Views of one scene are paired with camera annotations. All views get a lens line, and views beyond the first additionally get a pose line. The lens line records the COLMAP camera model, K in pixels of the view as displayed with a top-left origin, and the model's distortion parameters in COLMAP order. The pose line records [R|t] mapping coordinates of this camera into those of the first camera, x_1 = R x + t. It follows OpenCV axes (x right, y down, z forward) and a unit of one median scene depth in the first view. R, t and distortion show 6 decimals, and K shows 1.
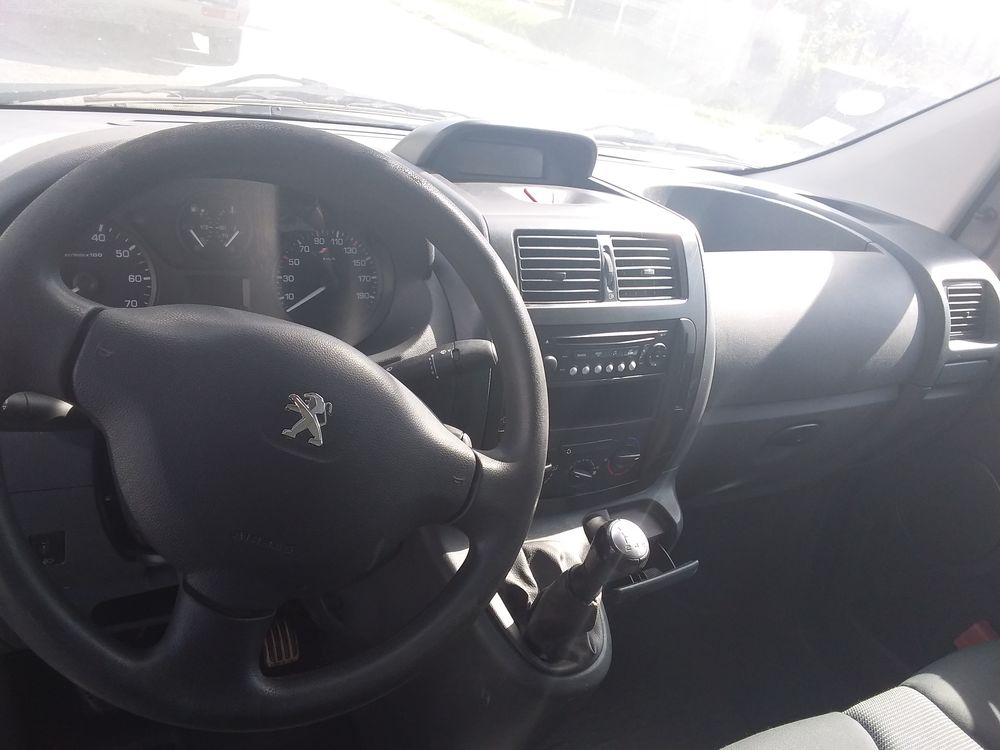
lens RADIAL K [[812.6, 0, 500.0], [0, 812.6, 375.0], [0, 0, 1]] dist [0.112821, -0.170359]
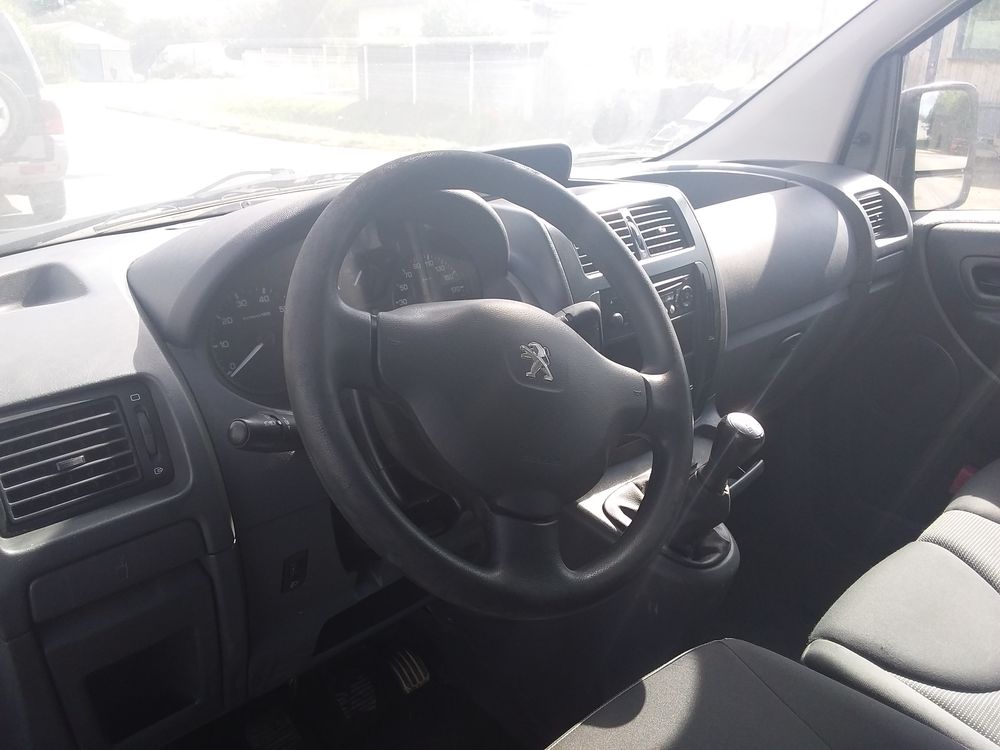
lens RADIAL K [[812.6, 0, 500.0], [0, 812.6, 375.0], [0, 0, 1]] dist [0.112821, -0.170359]
pose [[0.948140, -0.278924, 0.152423, -0.267869], [0.289947, 0.955450, -0.055188, 0.068918], [-0.130239, 0.096521, 0.986773, -0.124407]]
